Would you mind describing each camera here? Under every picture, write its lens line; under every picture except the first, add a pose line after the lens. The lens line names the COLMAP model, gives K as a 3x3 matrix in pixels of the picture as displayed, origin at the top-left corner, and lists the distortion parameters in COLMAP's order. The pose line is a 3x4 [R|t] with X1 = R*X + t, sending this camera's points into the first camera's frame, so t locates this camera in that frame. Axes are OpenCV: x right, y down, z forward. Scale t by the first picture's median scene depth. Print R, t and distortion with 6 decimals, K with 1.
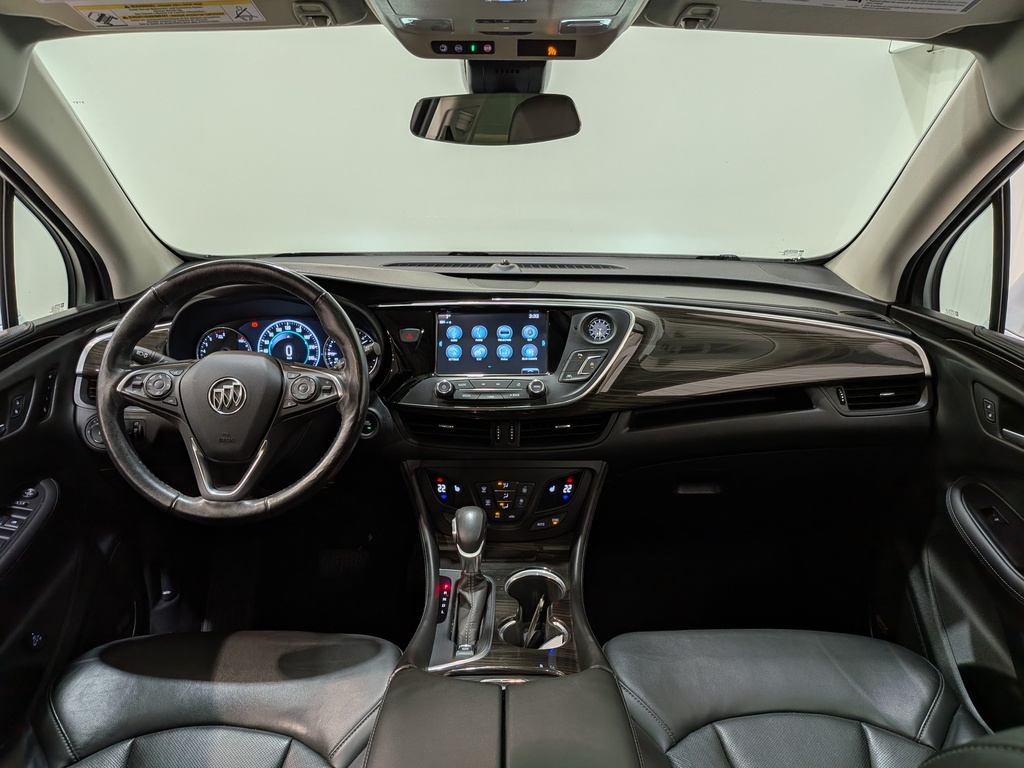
lens RADIAL K [[750.0, 0, 518.5], [0, 750.0, 396.1], [0, 0, 1]] dist [0.055242, -0.102512]
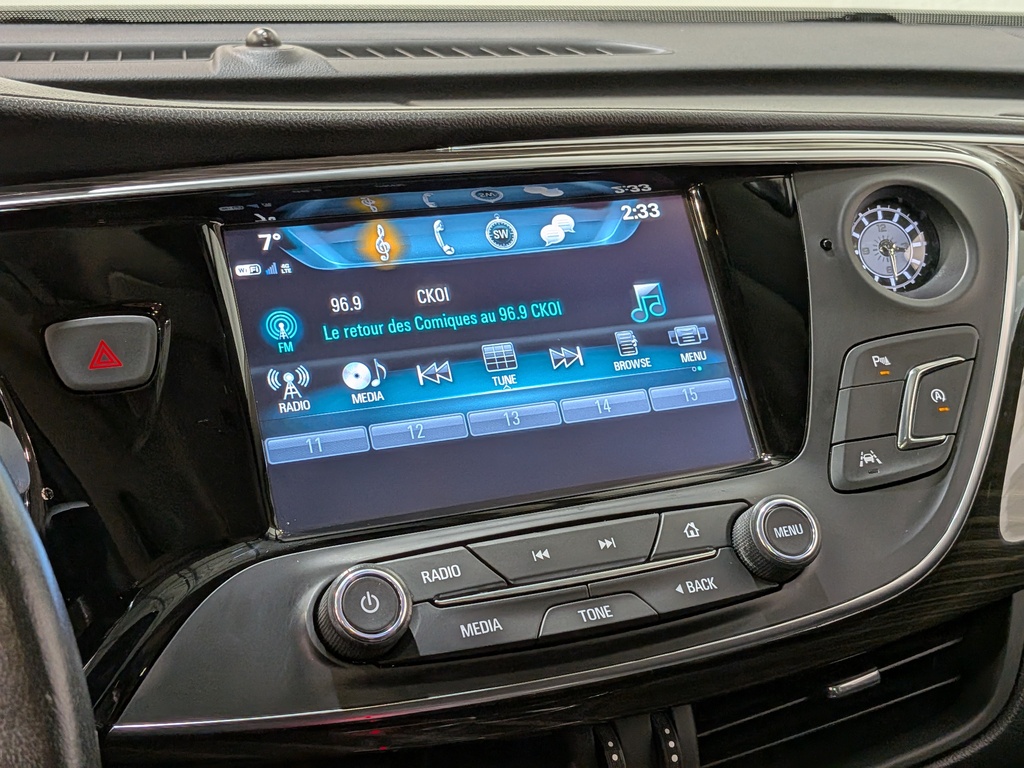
lens RADIAL K [[1519.7, 0, 509.1], [0, 1519.7, 370.1], [0, 0, 1]] dist [0.044446, 0.000000]
pose [[0.921369, -0.107248, 0.373600, -0.200769], [0.115101, 0.993353, 0.001297, -0.066282], [-0.371256, 0.041807, 0.927589, 0.611809]]
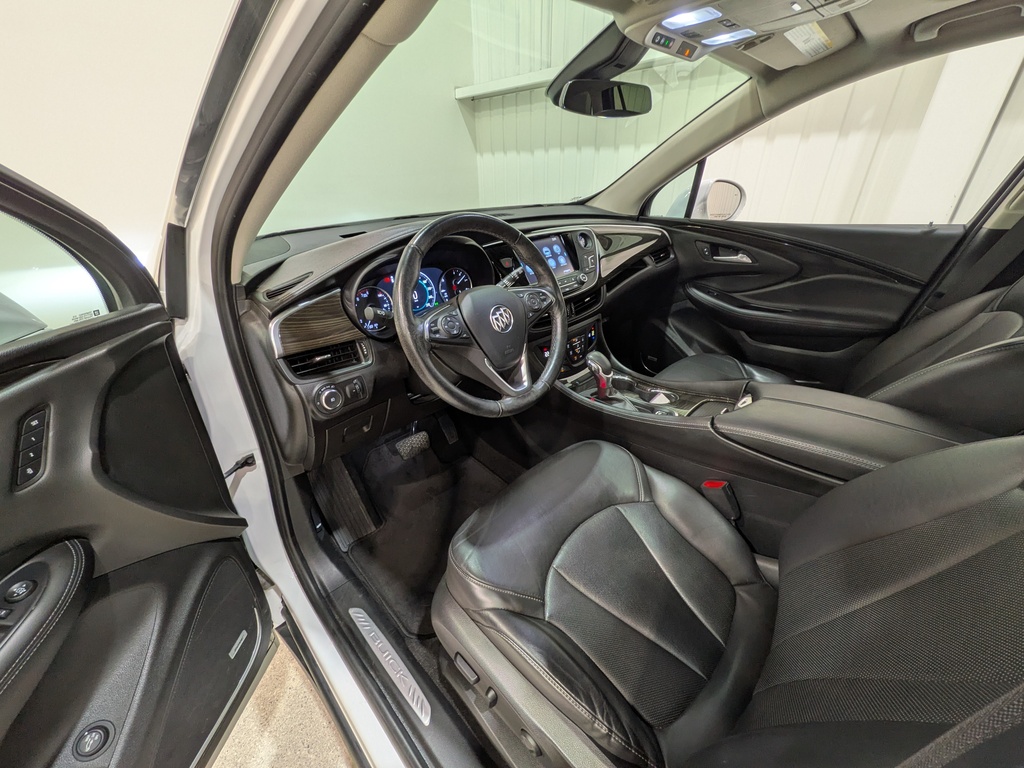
lens RADIAL K [[402.3, 0, 516.6], [0, 402.3, 379.9], [0, 0, 1]] dist [0.002587, 0.000050]
pose [[0.717527, -0.344931, 0.605126, -0.709141], [0.239850, 0.937996, 0.250270, -0.059600], [-0.653932, -0.034436, 0.755769, 0.386700]]
